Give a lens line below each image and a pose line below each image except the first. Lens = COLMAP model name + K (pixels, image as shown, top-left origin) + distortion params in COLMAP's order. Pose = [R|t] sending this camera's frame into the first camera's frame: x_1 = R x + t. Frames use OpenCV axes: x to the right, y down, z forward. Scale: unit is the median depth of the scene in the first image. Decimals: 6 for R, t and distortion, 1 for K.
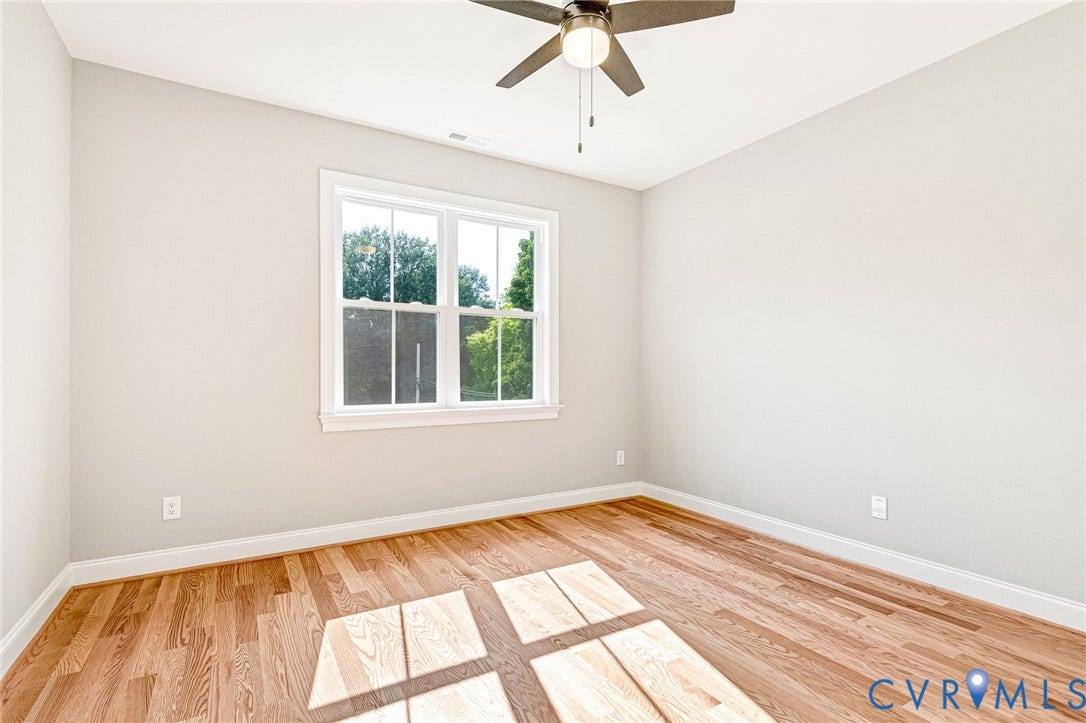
lens RADIAL K [[521.0, 0, 542.1], [0, 521.0, 368.1], [0, 0, 1]] dist [0.011117, 0.000006]
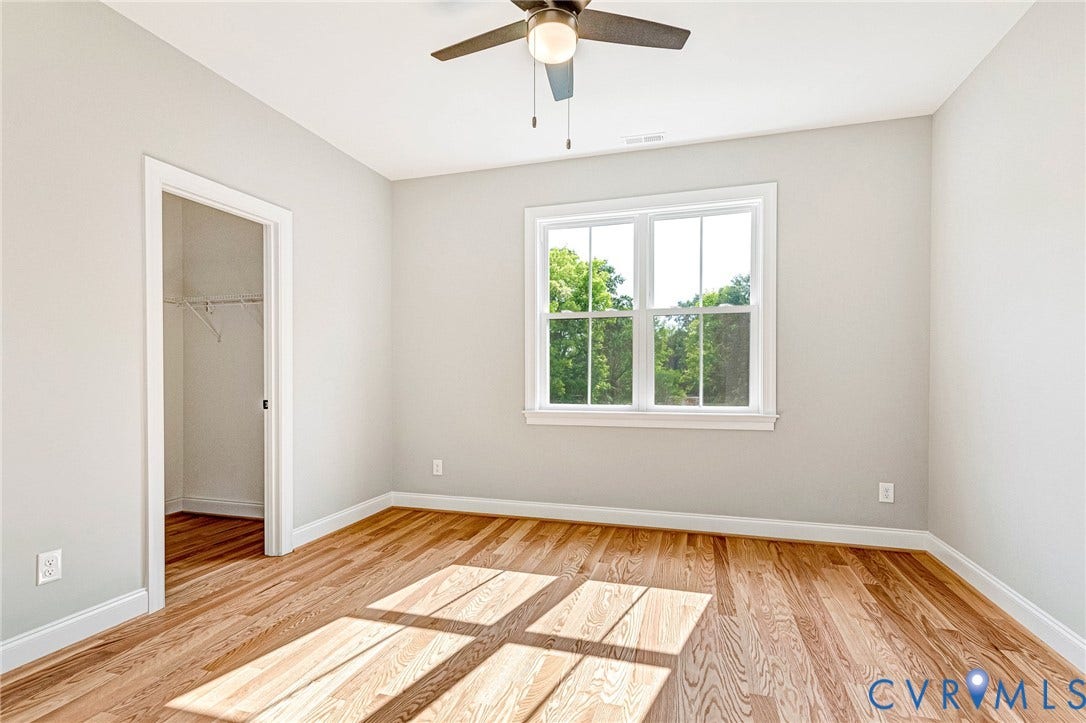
lens RADIAL K [[522.1, 0, 544.3], [0, 522.1, 374.5], [0, 0, 1]] dist [0.011832, -0.000899]
pose [[0.678575, -0.000455, -0.734531, 0.566940], [0.003319, 0.999992, 0.002446, 0.004679], [0.734523, -0.004098, 0.678571, 0.228188]]
